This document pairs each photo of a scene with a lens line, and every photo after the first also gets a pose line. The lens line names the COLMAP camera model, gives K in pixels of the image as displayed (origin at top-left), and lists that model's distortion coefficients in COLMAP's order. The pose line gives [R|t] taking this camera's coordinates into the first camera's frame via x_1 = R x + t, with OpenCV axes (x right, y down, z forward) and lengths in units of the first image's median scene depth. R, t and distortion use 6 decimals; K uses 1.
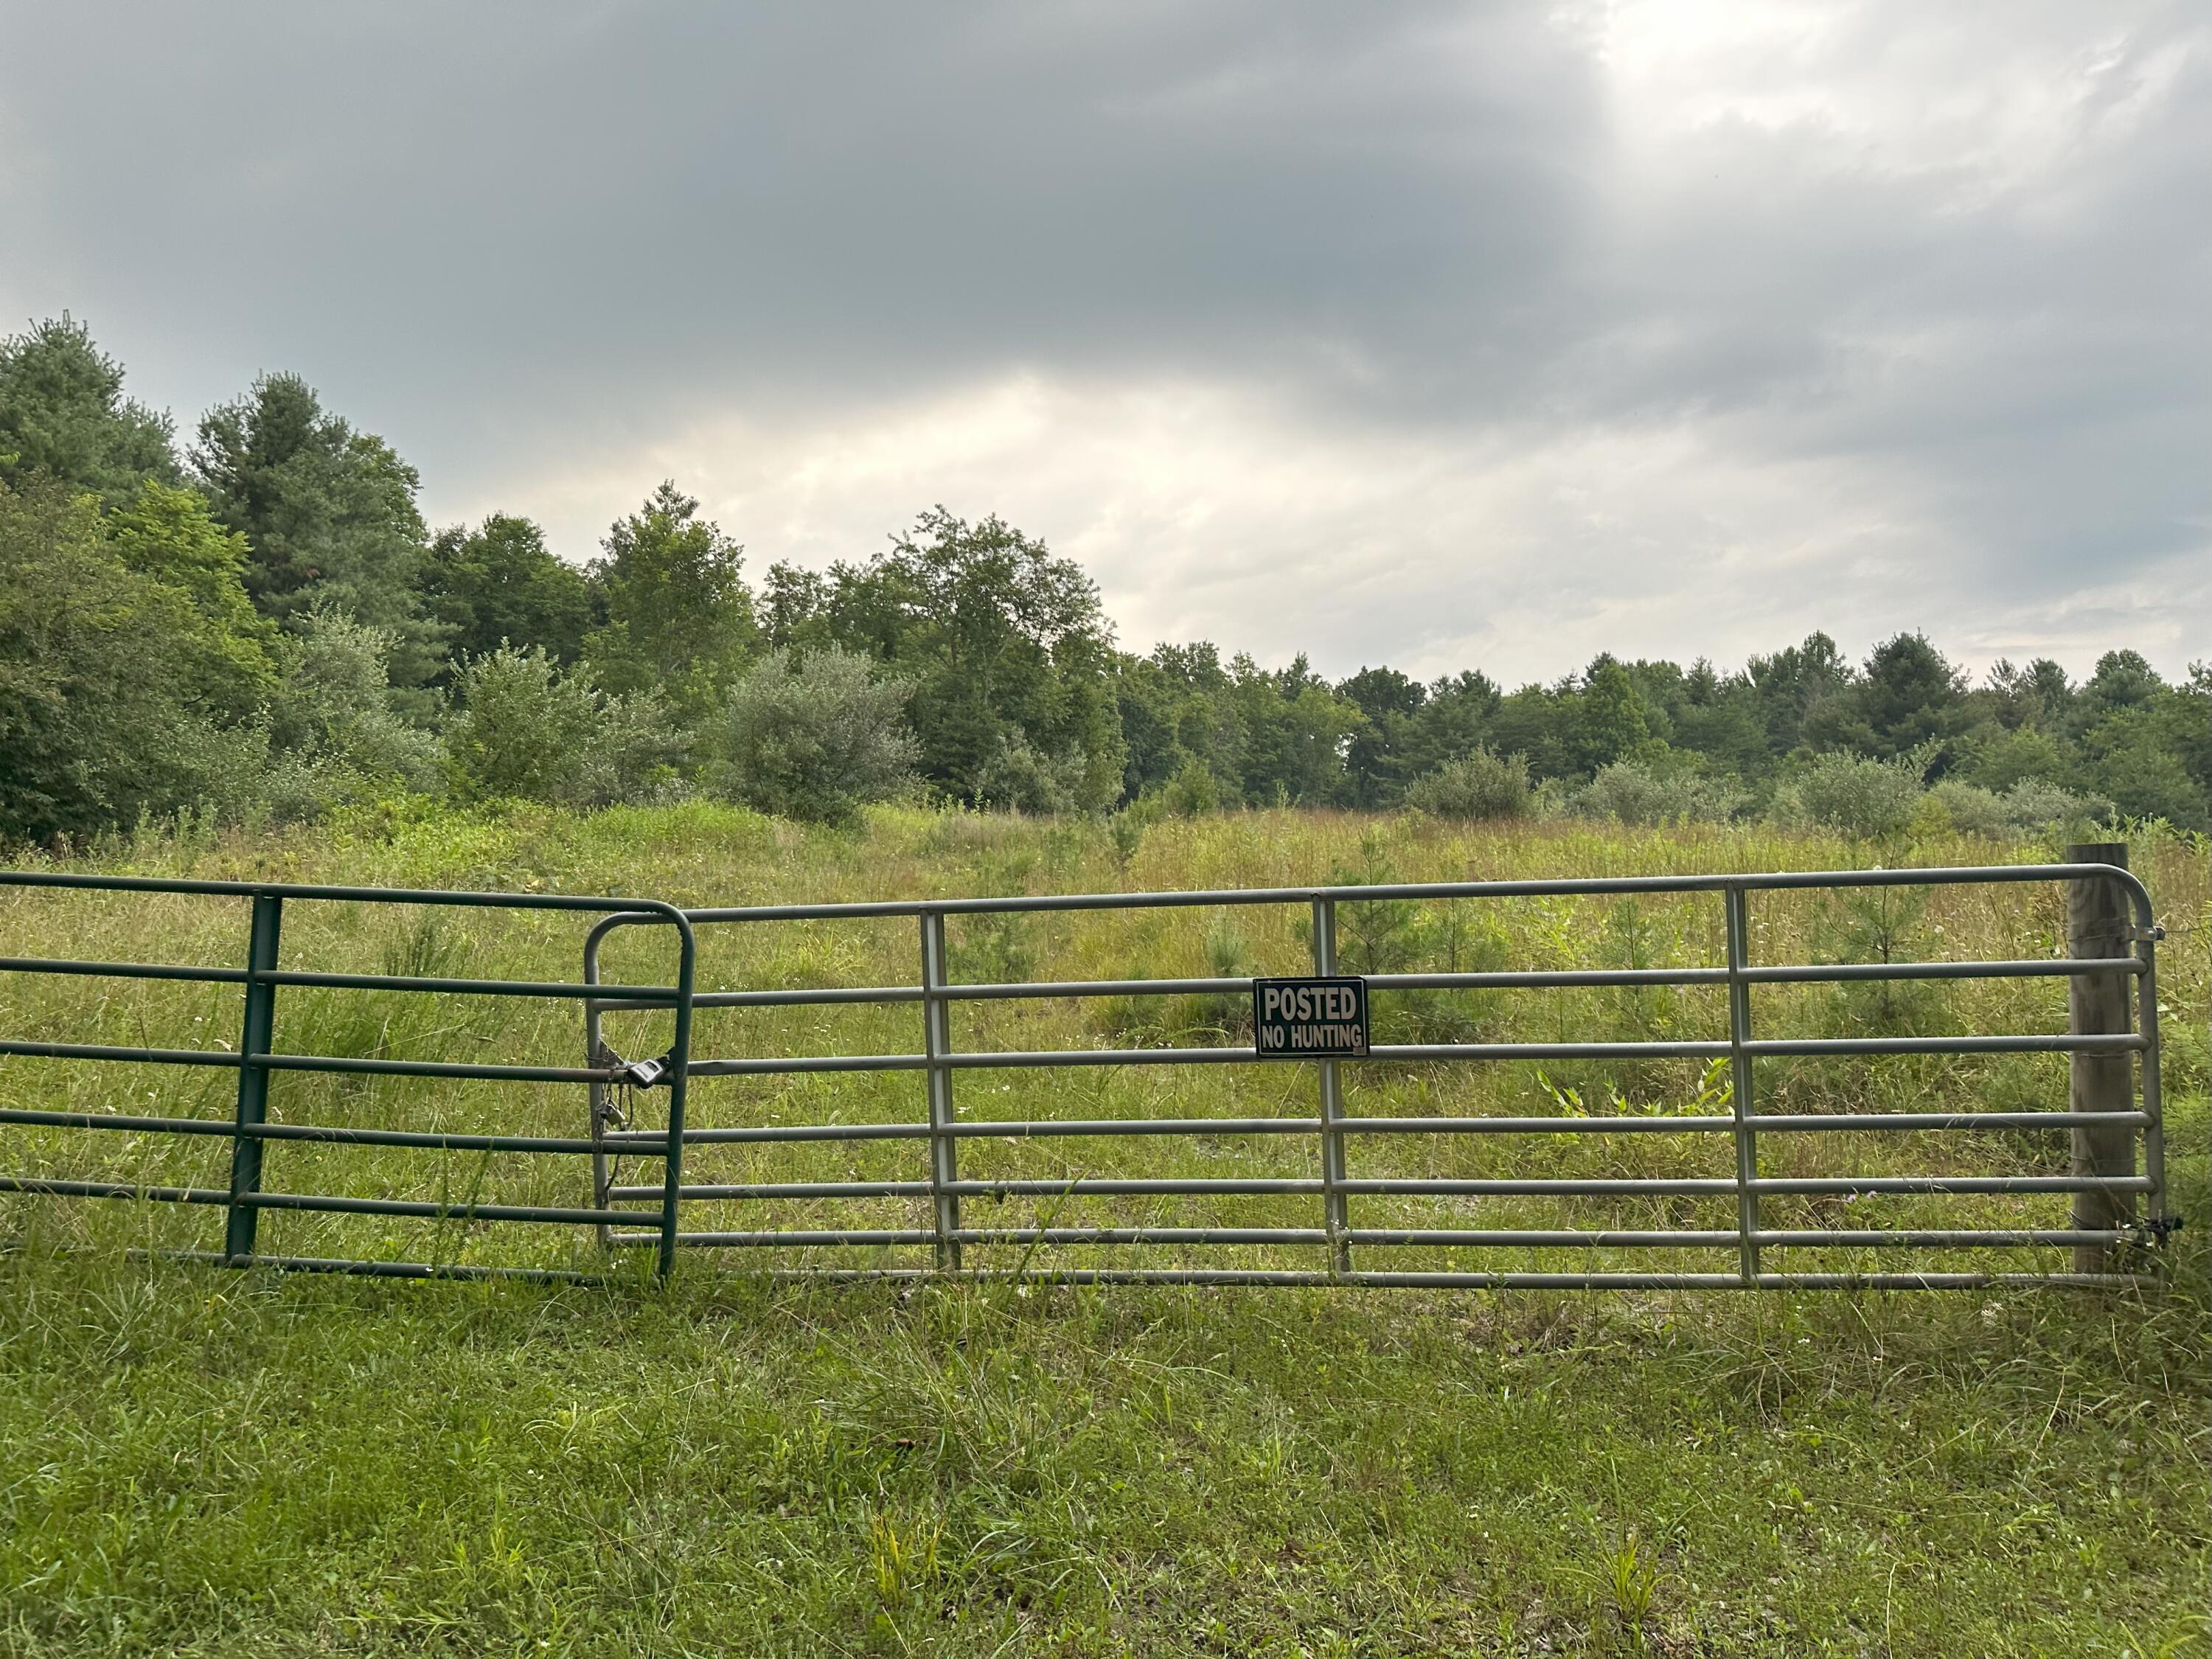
lens RADIAL K [[1777.2, 0, 1106.0], [0, 1777.2, 829.5], [0, 0, 1]] dist [0.003812, 0.000731]
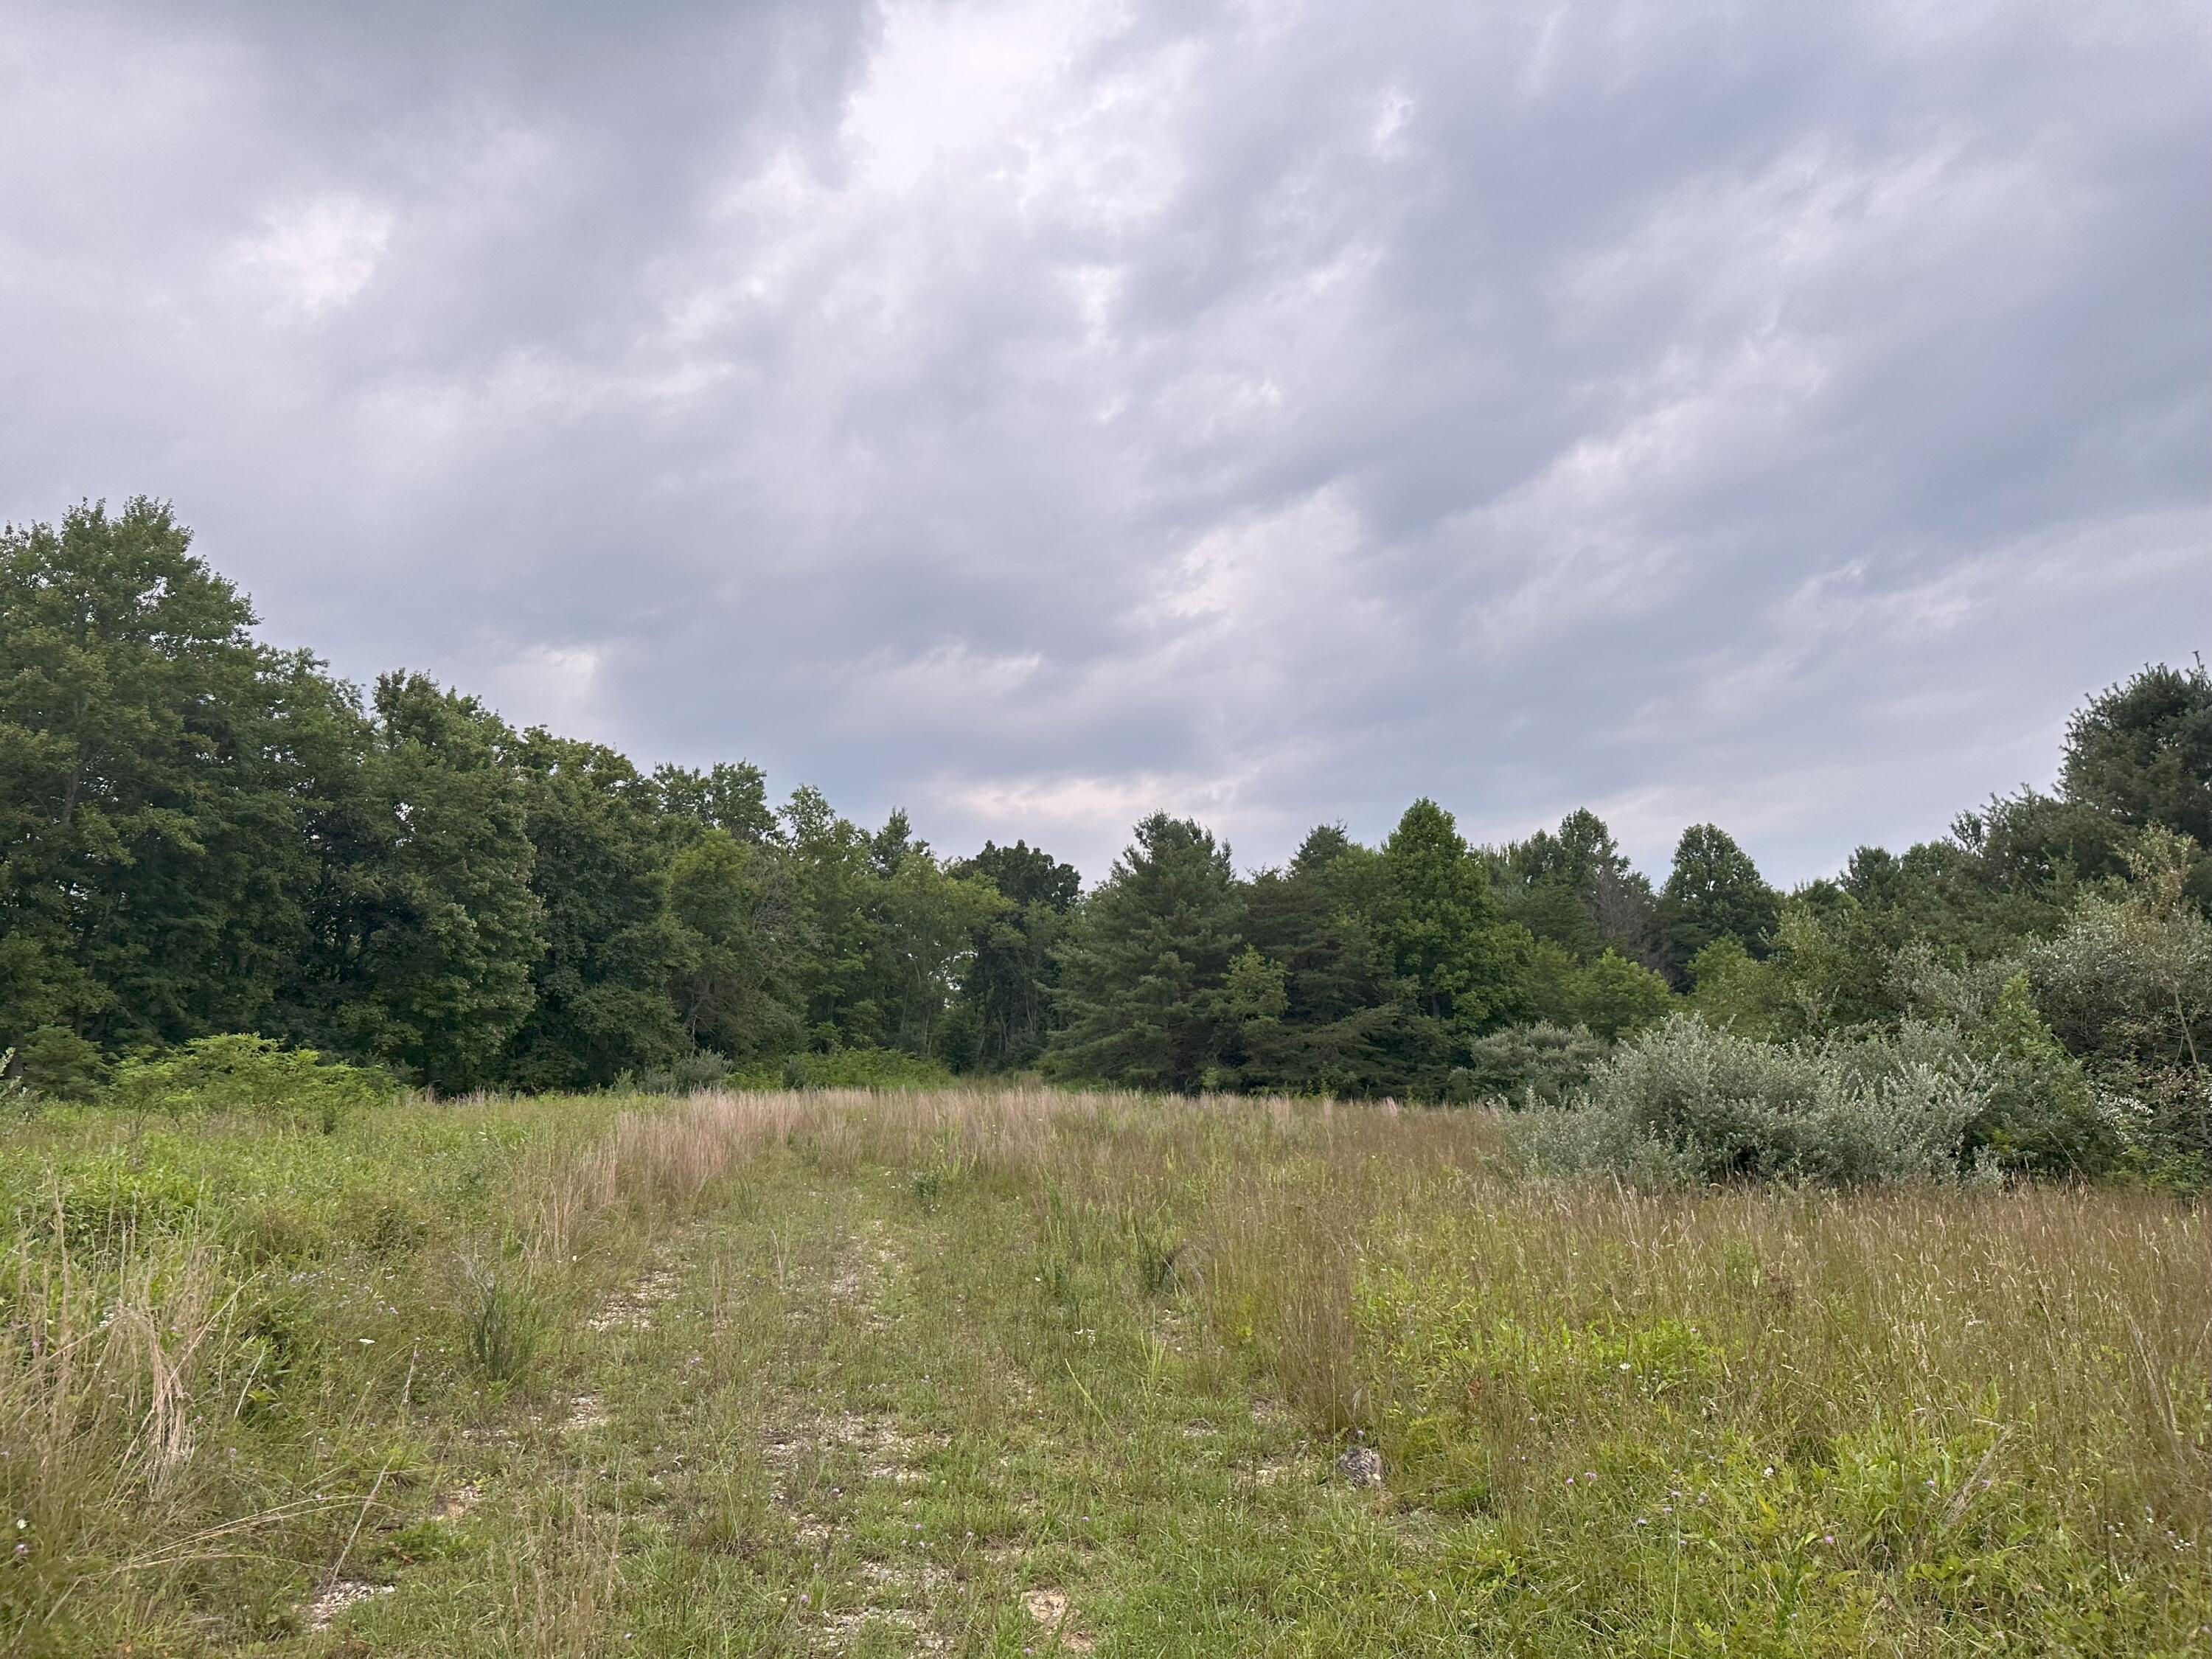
lens RADIAL K [[1777.2, 0, 1106.0], [0, 1777.2, 829.5], [0, 0, 1]] dist [0.003812, 0.000731]
pose [[0.972136, 0.019760, 0.233582, 0.035048], [0.013253, 0.990214, -0.138927, -0.001074], [-0.234041, 0.138152, 0.962361, 0.402357]]
